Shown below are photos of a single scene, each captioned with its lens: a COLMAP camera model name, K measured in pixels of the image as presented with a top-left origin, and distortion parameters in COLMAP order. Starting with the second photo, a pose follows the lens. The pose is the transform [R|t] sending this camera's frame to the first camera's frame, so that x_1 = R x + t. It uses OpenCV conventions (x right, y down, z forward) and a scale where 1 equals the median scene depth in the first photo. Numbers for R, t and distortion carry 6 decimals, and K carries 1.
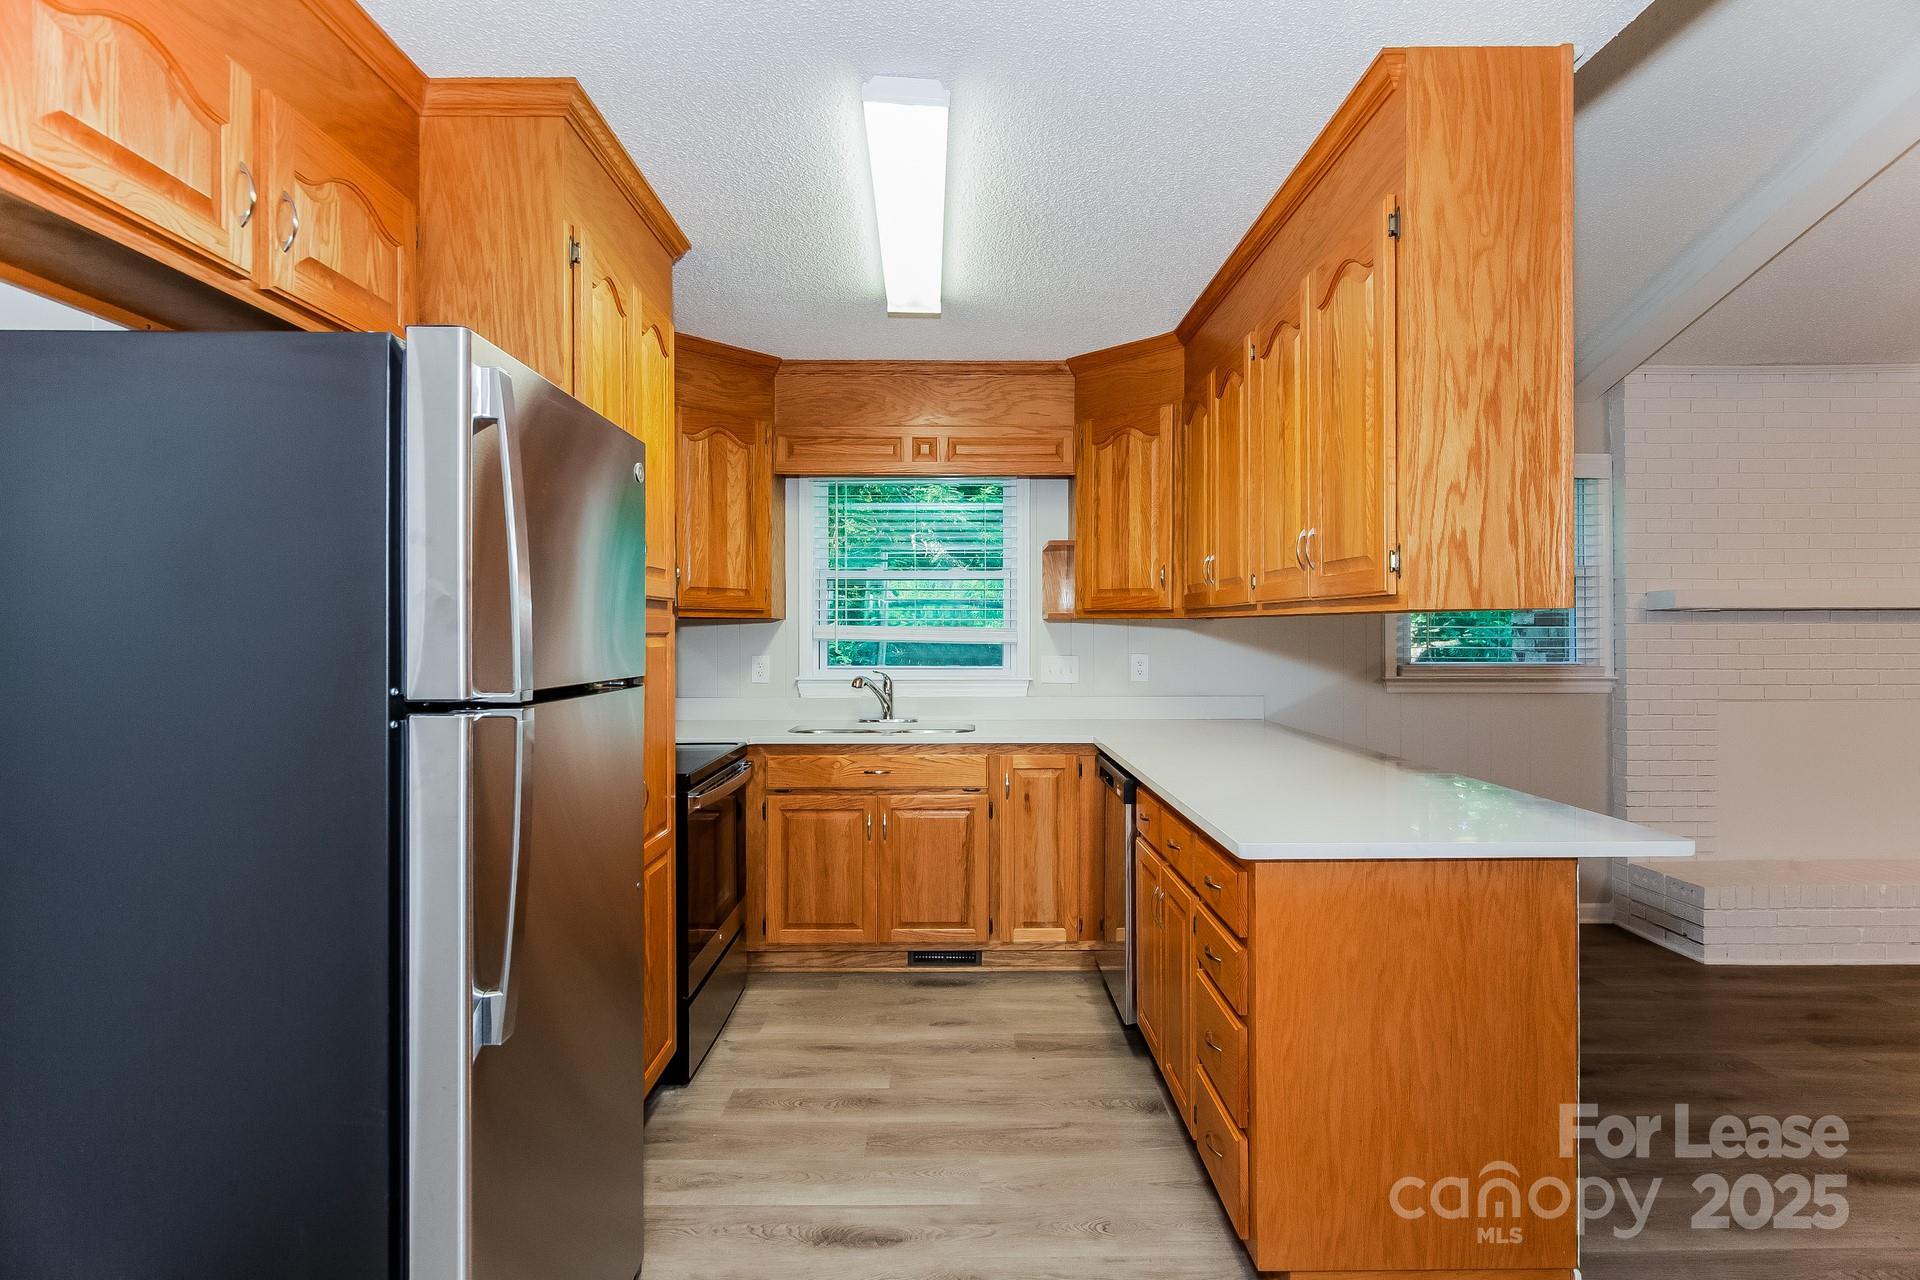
lens RADIAL K [[941.9, 0, 956.2], [0, 941.9, 649.0], [0, 0, 1]] dist [-0.012364, 0.000000]
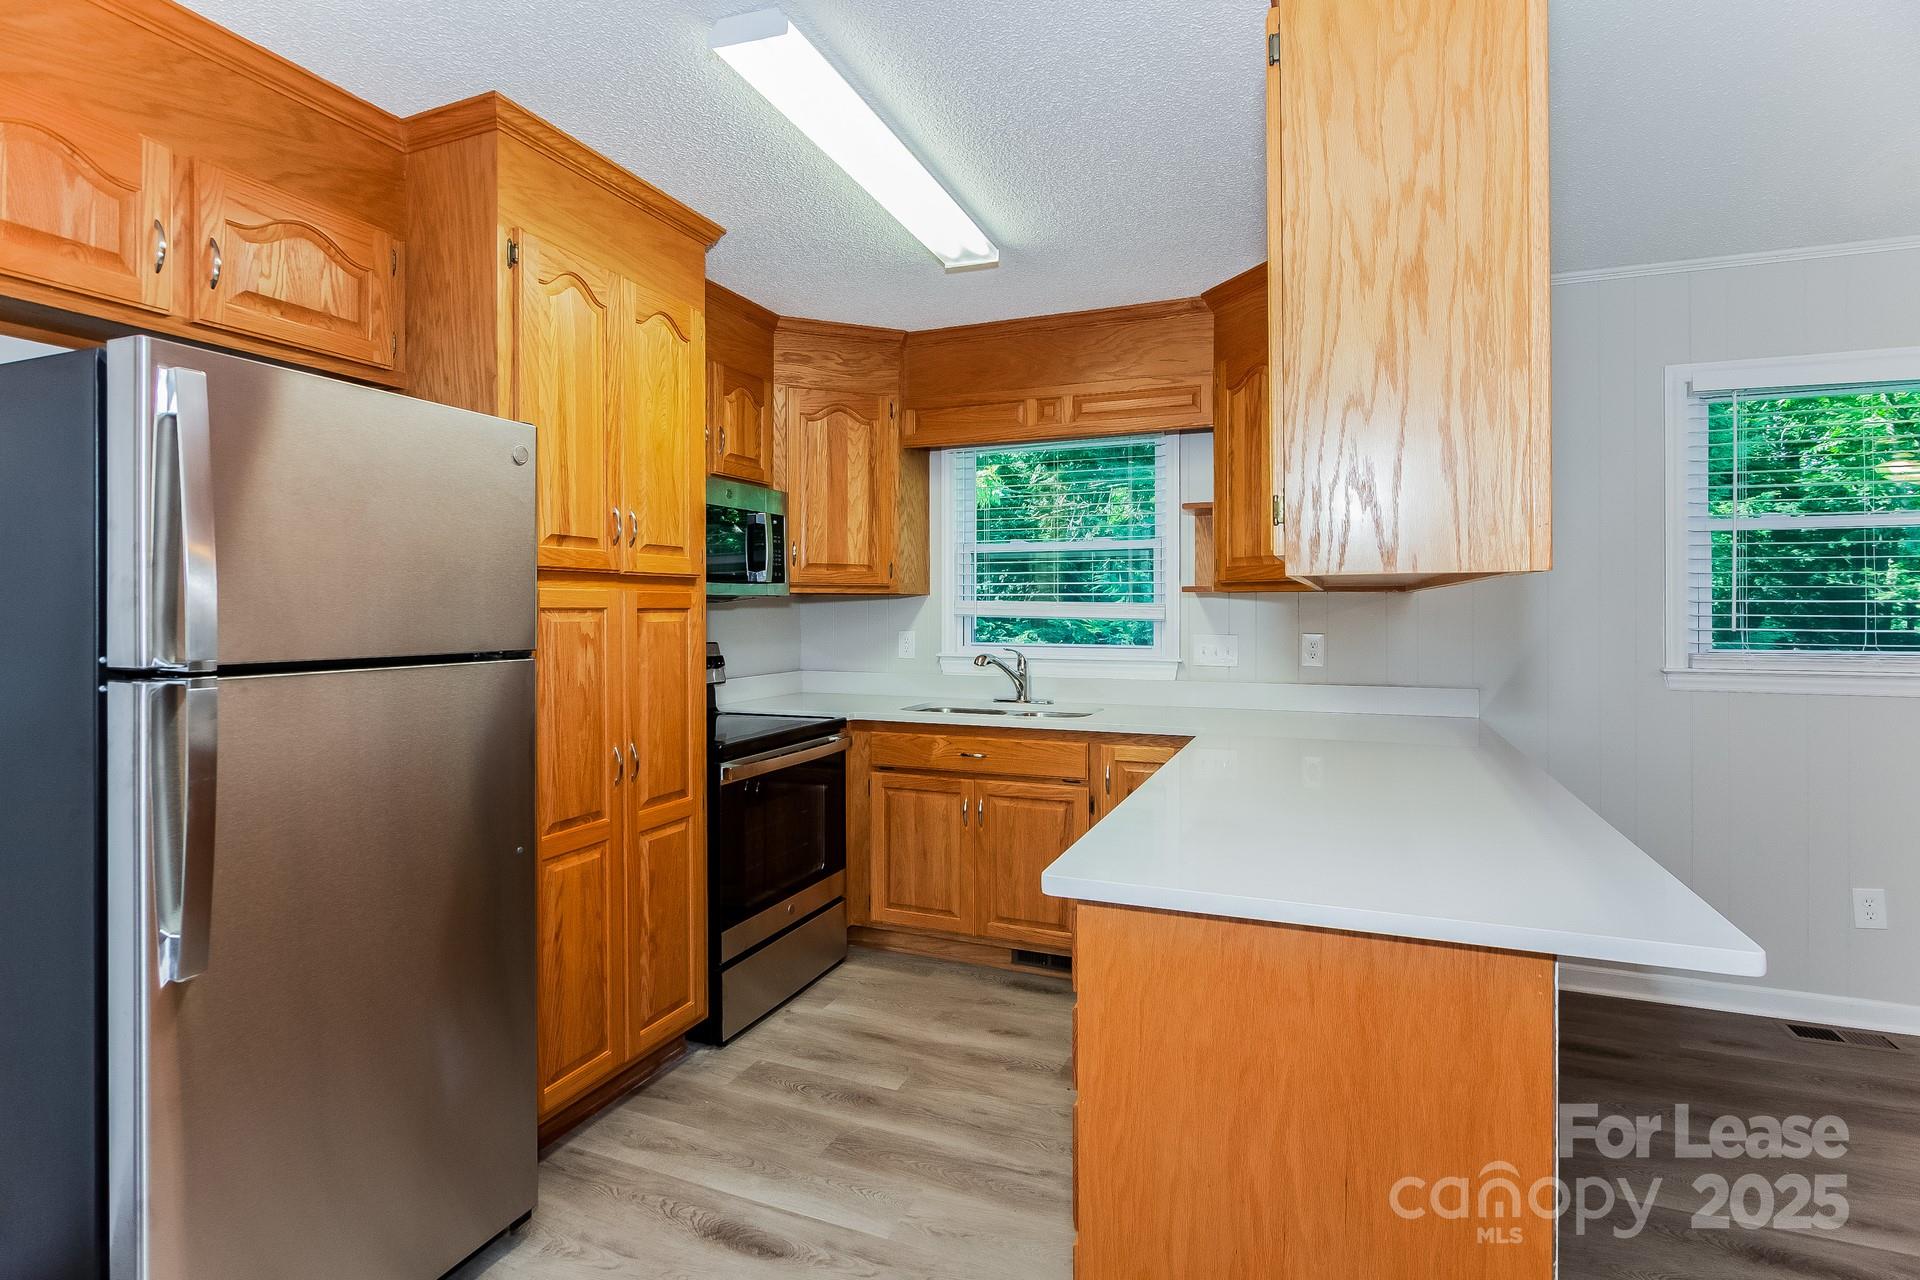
lens RADIAL K [[941.9, 0, 920.7], [0, 941.9, 625.6], [0, 0, 1]] dist [-0.012364, 0.000000]
pose [[0.919159, 0.007229, -0.393819, 0.359503], [-0.006733, 0.999974, 0.002640, -0.002784], [0.393828, 0.000225, 0.919184, 0.159078]]
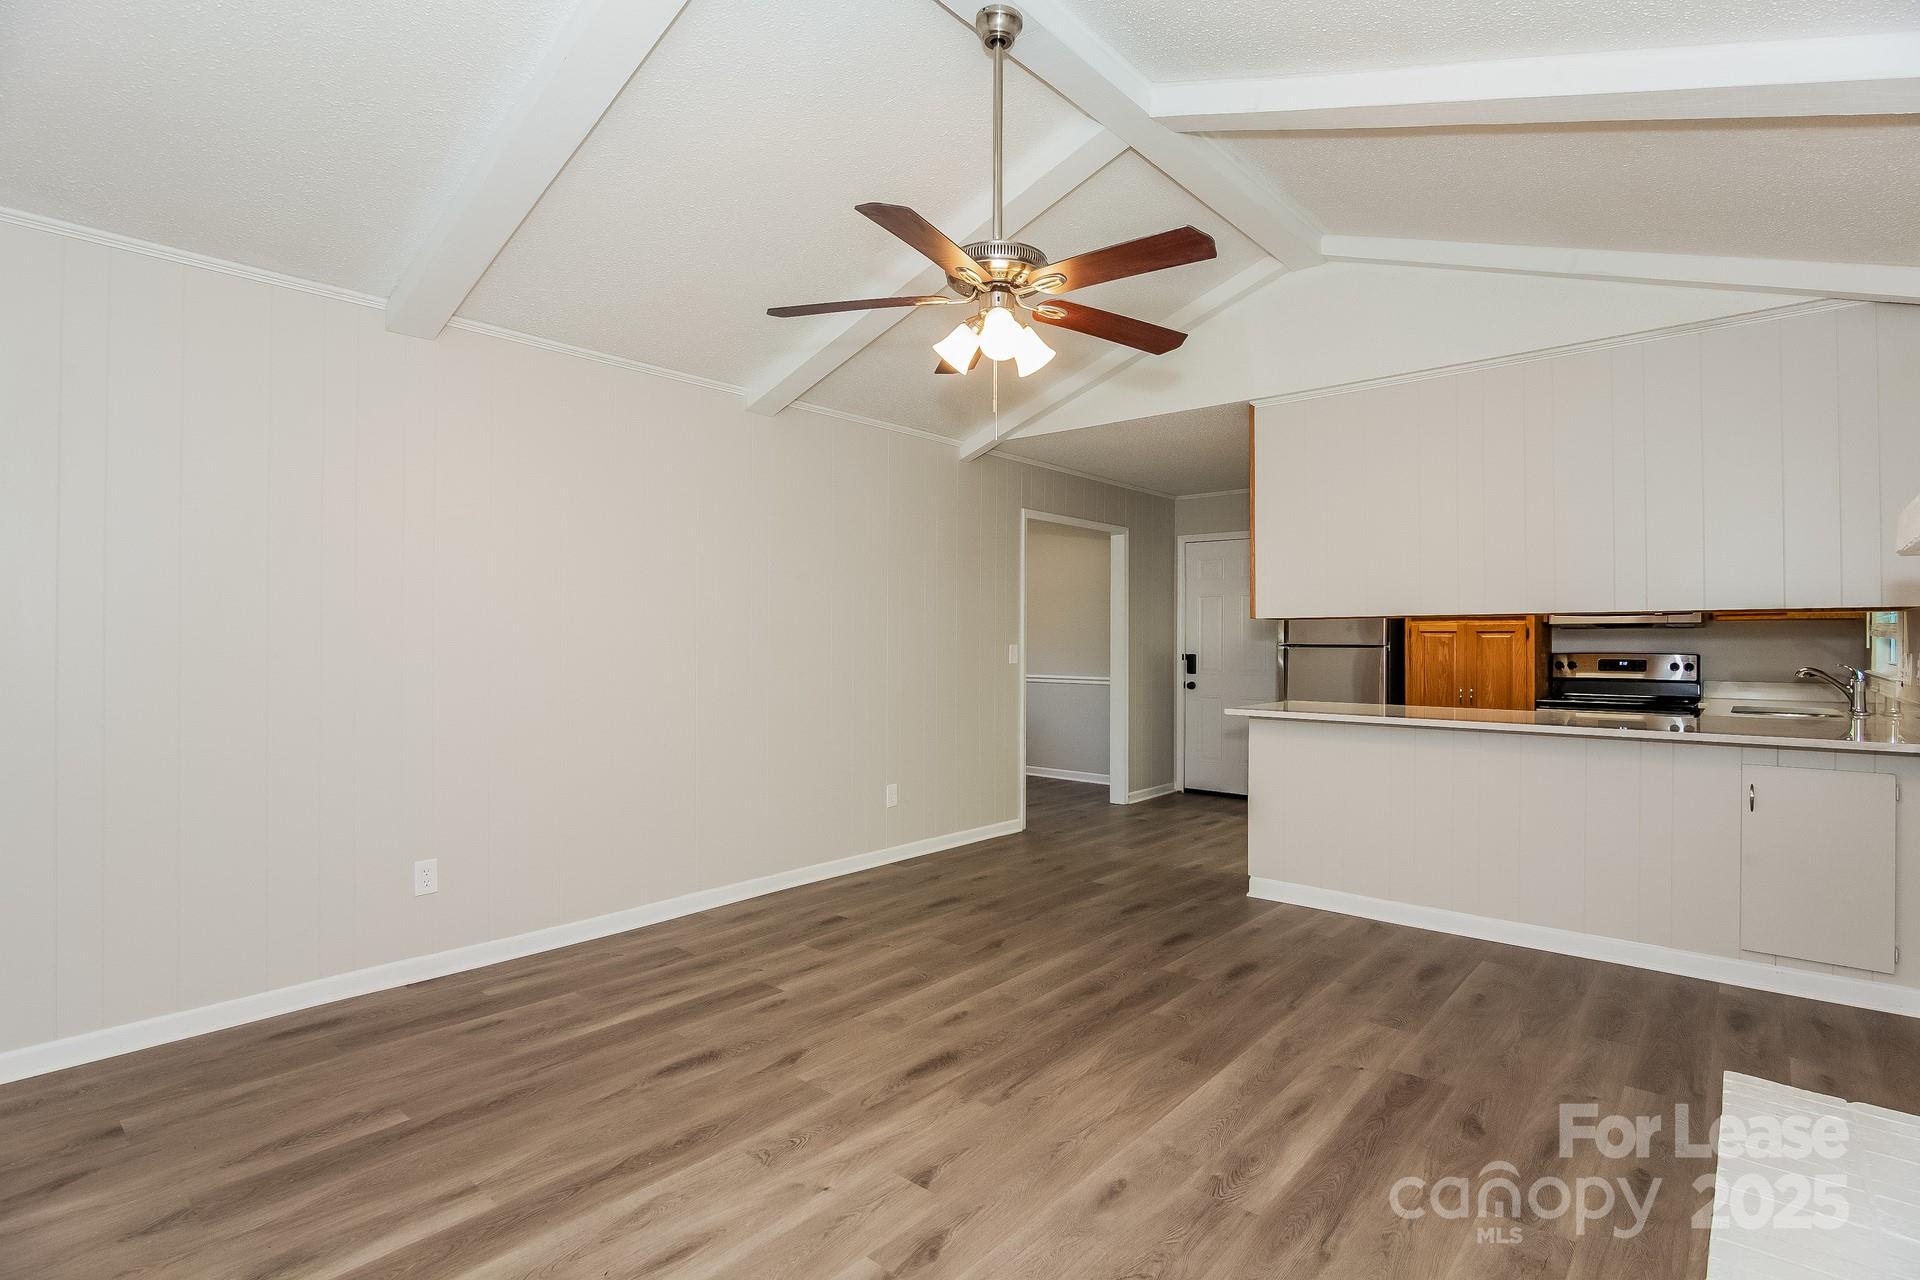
lens RADIAL K [[941.9, 0, 965.9], [0, 941.9, 642.6], [0, 0, 1]] dist [-0.012364, 0.000000]
pose [[-0.655860, 0.008319, -0.754837, 2.245010], [0.003852, 0.999963, 0.007673, -0.010129], [0.754873, 0.002125, -0.655868, 1.507932]]
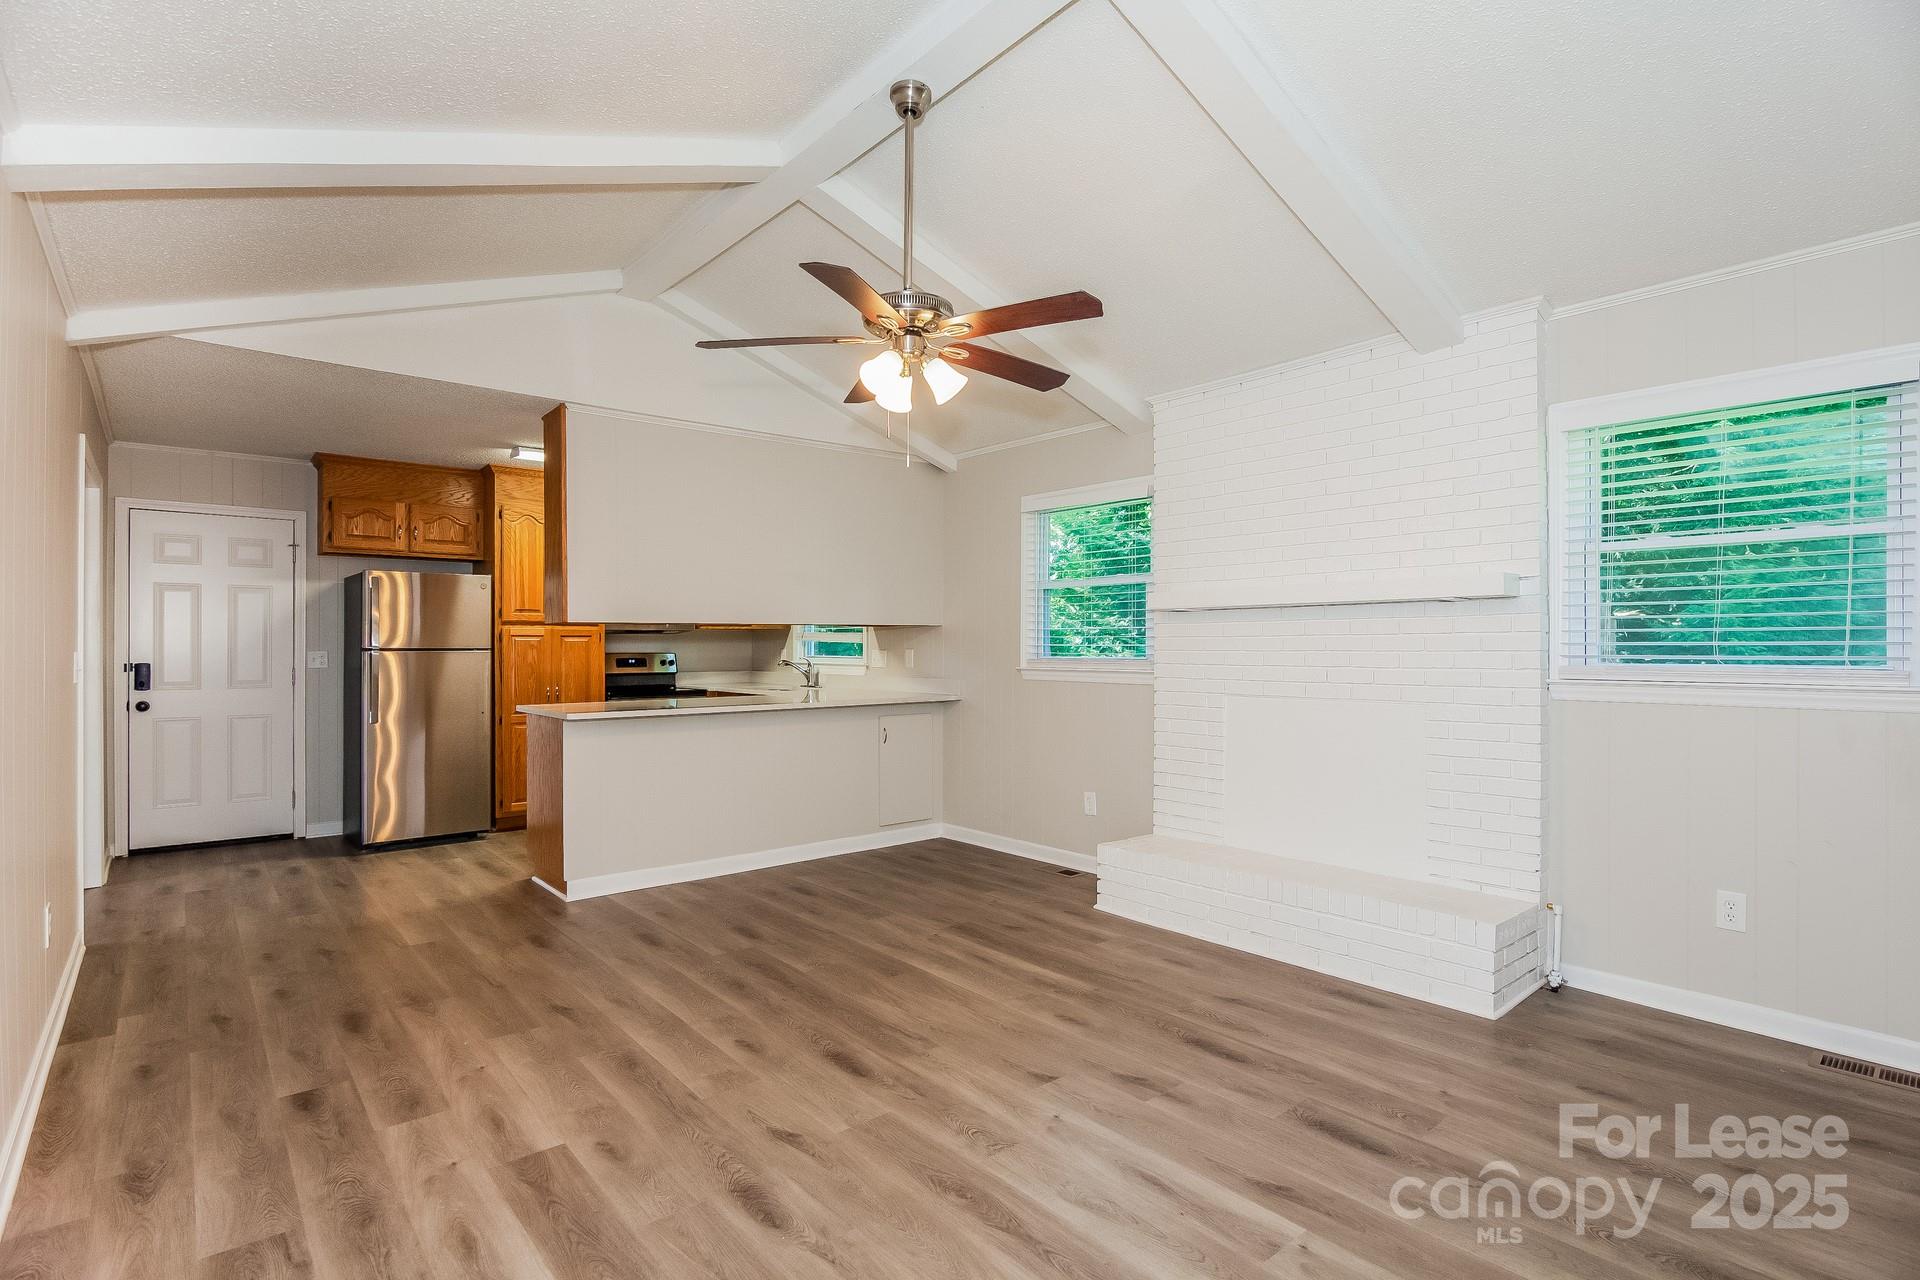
lens RADIAL K [[941.9, 0, 960.9], [0, 941.9, 638.4], [0, 0, 1]] dist [-0.012364, 0.000000]
pose [[0.645294, 0.002248, -0.763931, 2.379874], [-0.002887, 0.999996, 0.000504, -0.011179], [0.763929, 0.001880, 0.645298, 0.119166]]
